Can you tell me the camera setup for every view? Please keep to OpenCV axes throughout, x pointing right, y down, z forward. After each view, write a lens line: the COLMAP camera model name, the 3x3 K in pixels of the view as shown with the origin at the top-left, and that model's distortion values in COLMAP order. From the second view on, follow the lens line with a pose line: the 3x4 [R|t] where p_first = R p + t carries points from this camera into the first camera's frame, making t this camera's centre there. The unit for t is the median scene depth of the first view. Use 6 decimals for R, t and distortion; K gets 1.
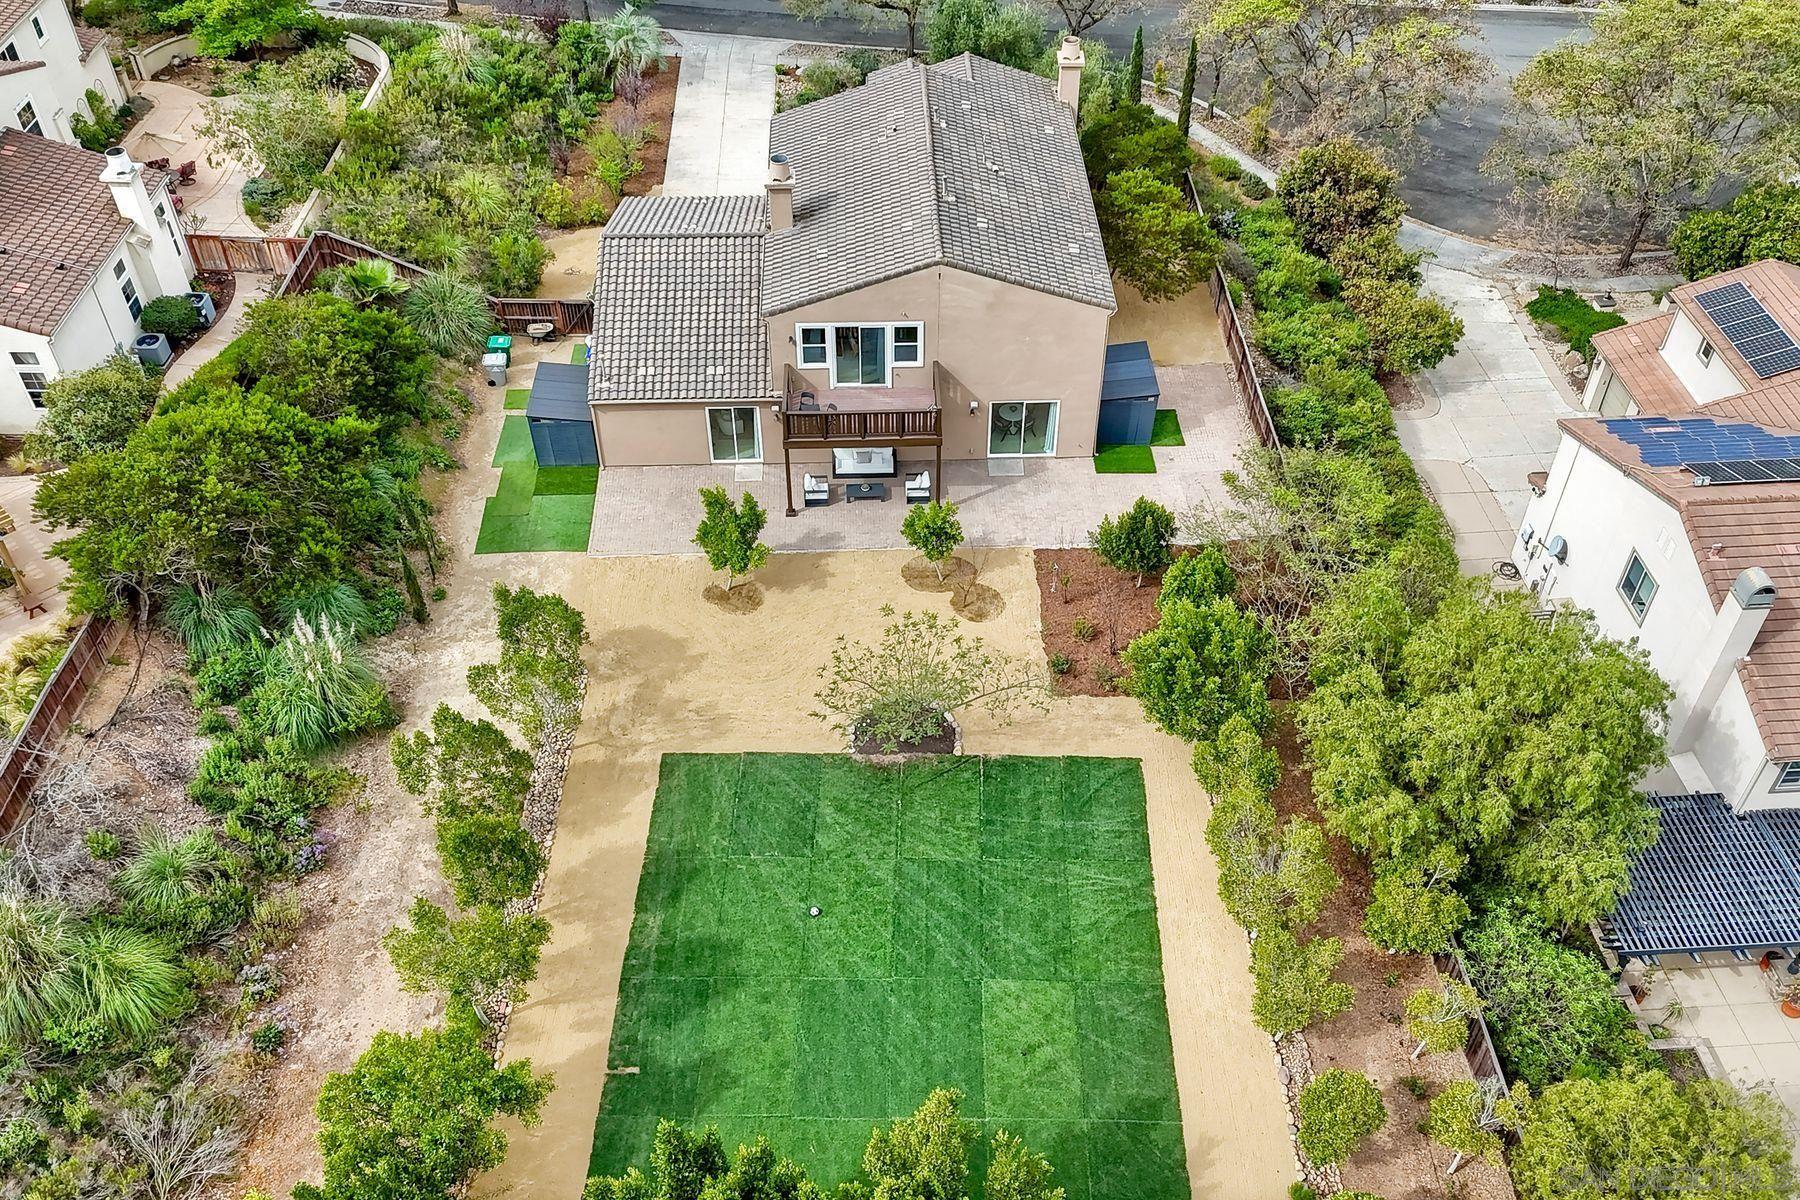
lens RADIAL K [[1581.1, 0, 915.6], [0, 1581.1, 597.0], [0, 0, 1]] dist [0.085540, -0.110356]
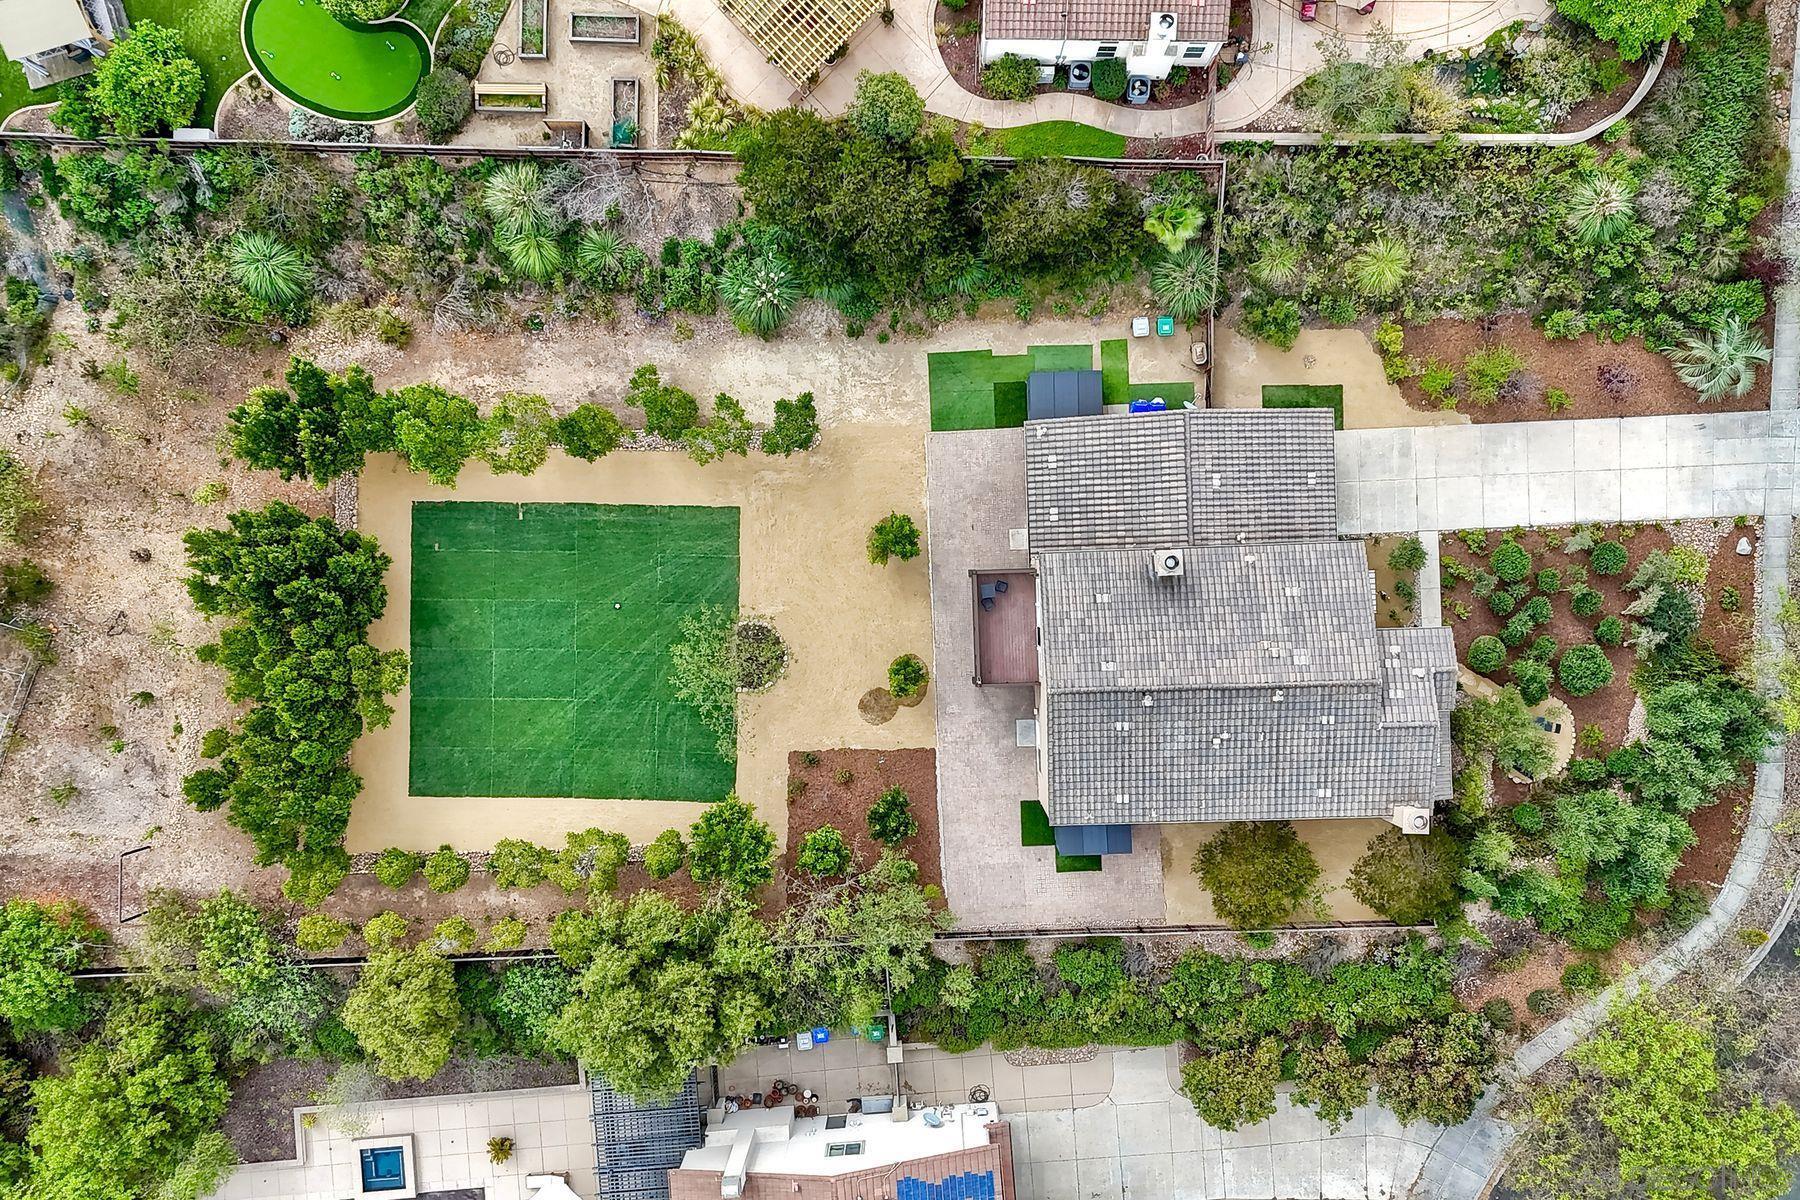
lens RADIAL K [[1581.1, 0, 915.6], [0, 1581.1, 597.0], [0, 0, 1]] dist [0.085540, -0.110356]
pose [[-0.003171, 0.999991, 0.002668, -0.063263], [-0.674363, -0.004109, 0.738388, -1.054686], [0.738393, 0.000542, 0.674371, 0.040913]]
